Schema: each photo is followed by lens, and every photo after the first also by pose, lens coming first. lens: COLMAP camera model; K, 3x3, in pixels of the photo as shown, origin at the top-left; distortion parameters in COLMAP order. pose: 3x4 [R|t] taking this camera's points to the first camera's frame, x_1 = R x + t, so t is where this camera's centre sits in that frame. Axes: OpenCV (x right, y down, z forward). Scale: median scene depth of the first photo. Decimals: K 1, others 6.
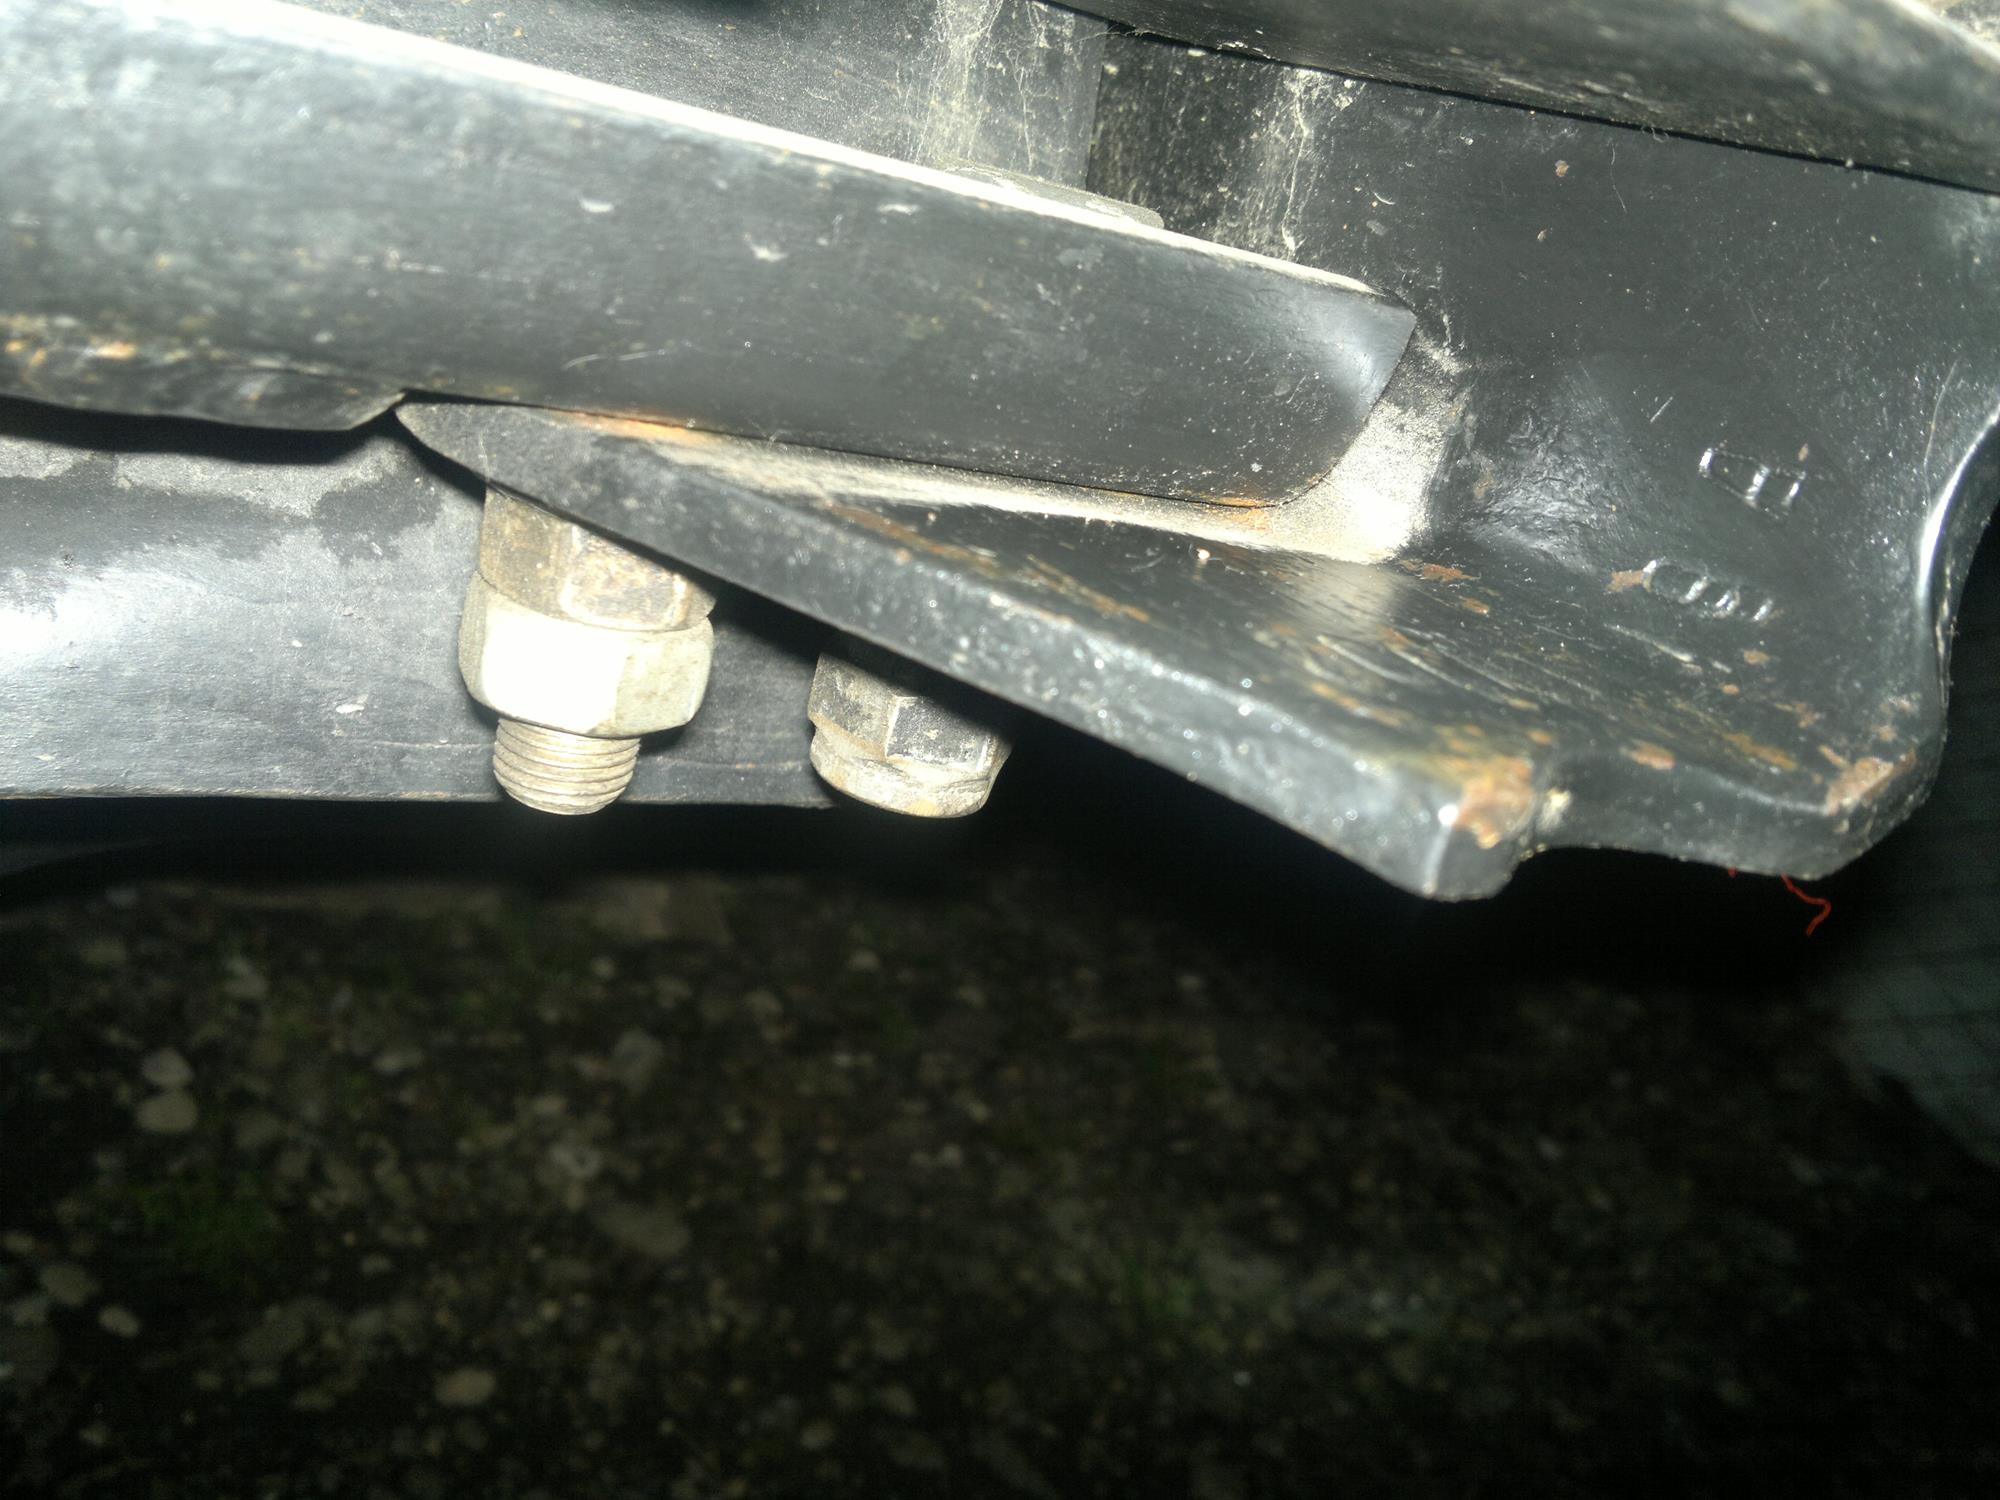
lens RADIAL K [[1737.3, 0, 1000.0], [0, 1737.3, 750.0], [0, 0, 1]] dist [0.102134, -0.194463]
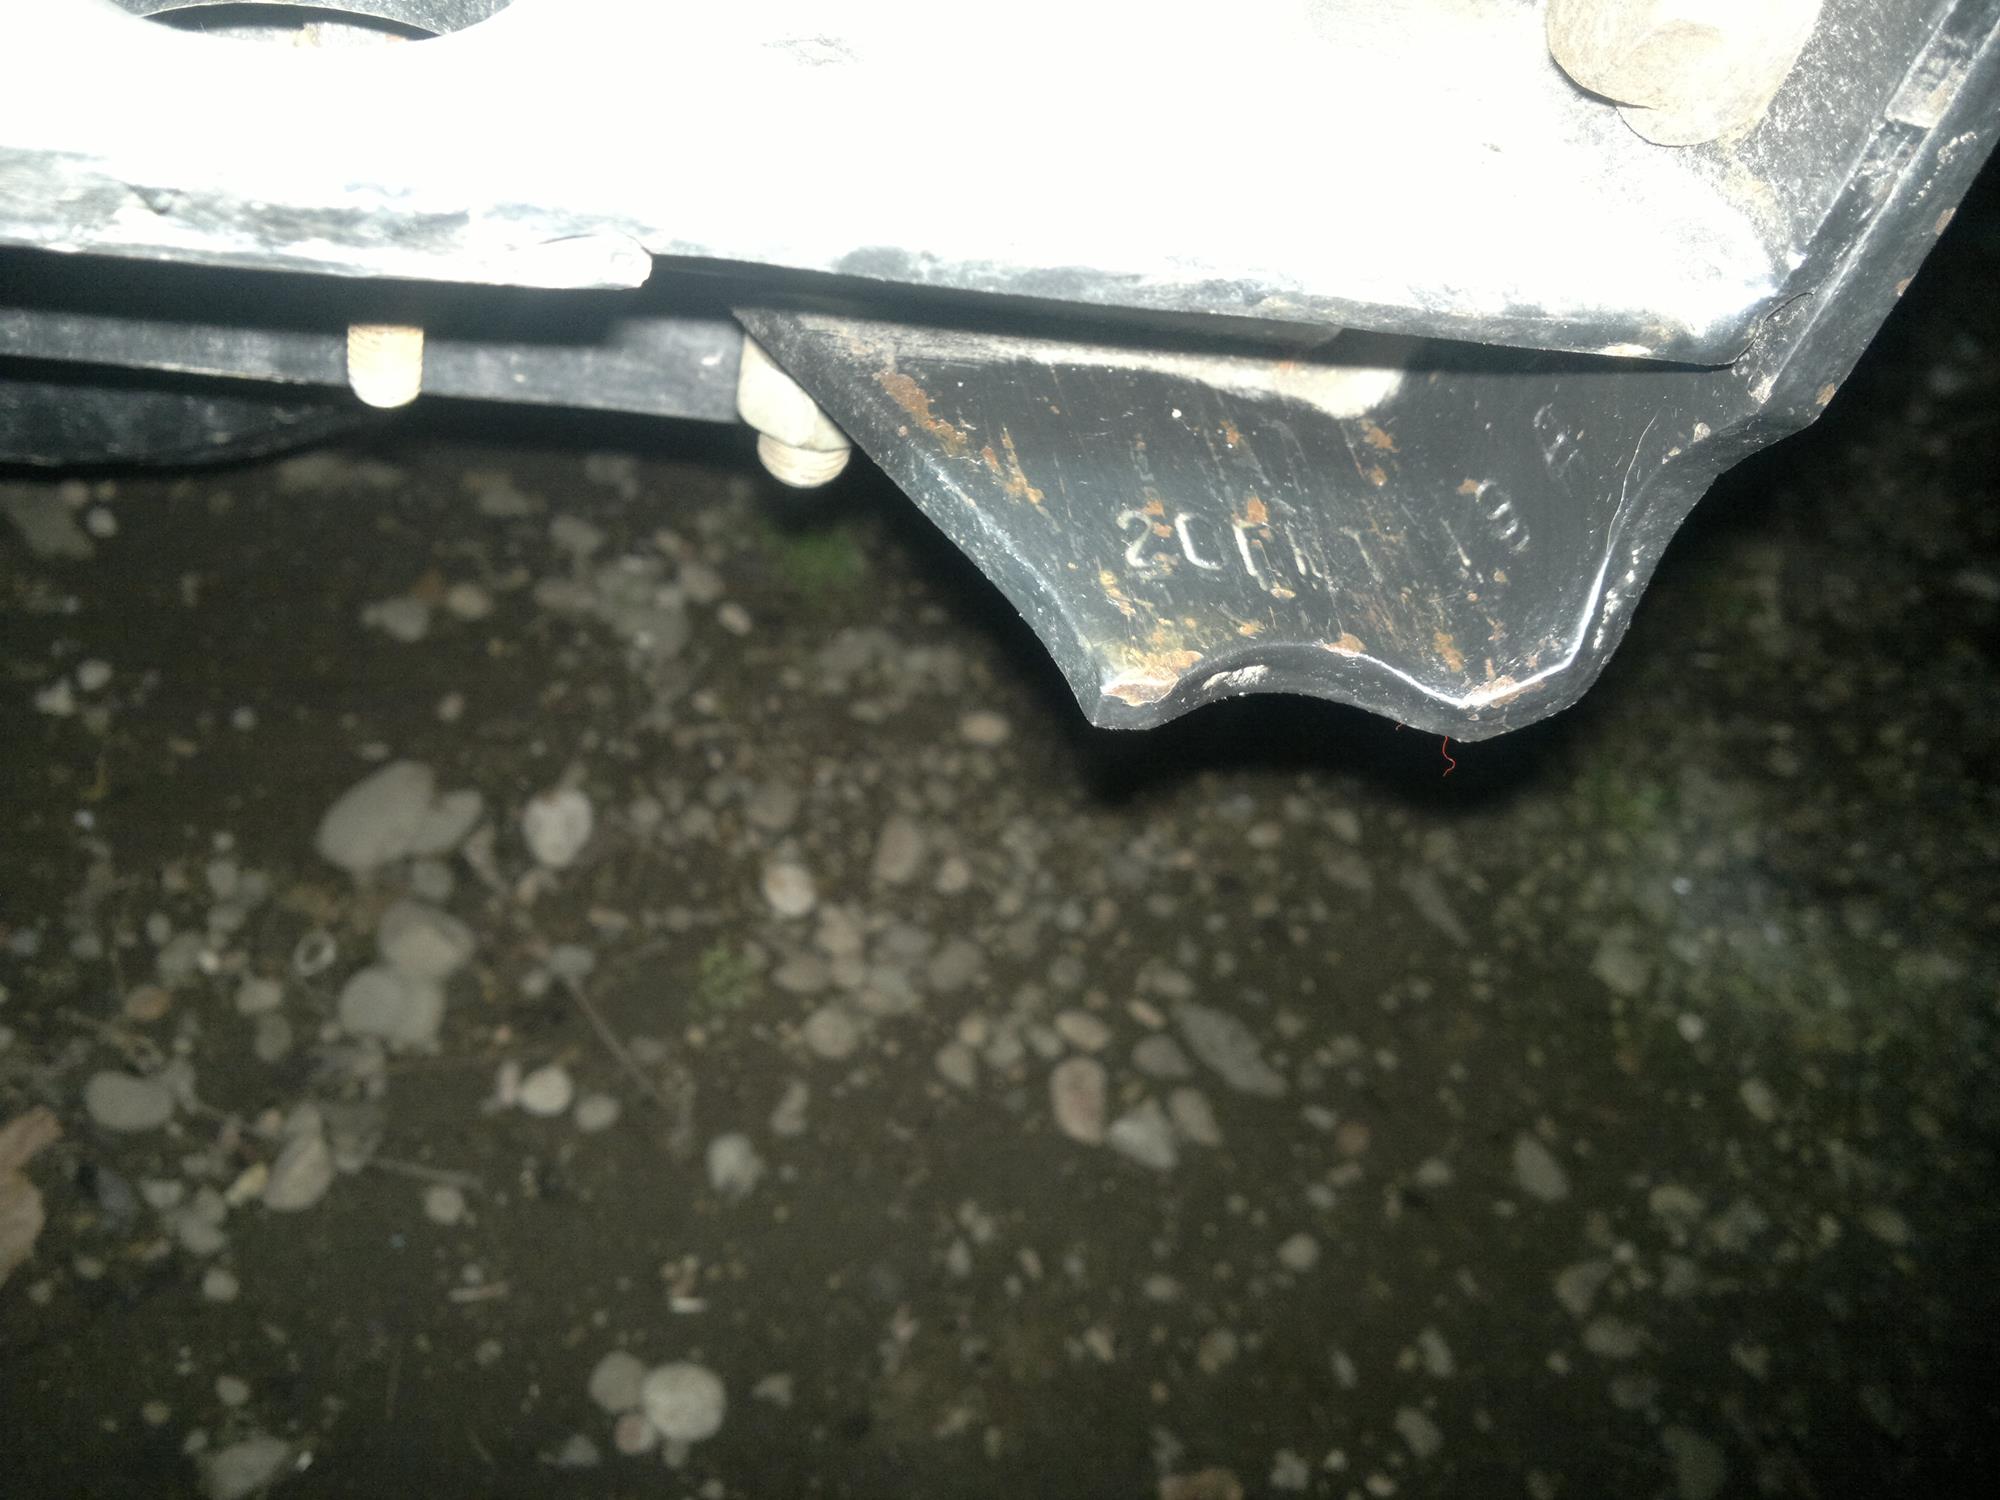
lens RADIAL K [[1737.3, 0, 1000.0], [0, 1737.3, 750.0], [0, 0, 1]] dist [0.102134, -0.194463]
pose [[0.922710, 0.233546, -0.306695, 0.468656], [-0.115097, 0.926205, 0.359021, -0.340359], [0.367910, -0.295973, 0.881500, -0.370062]]
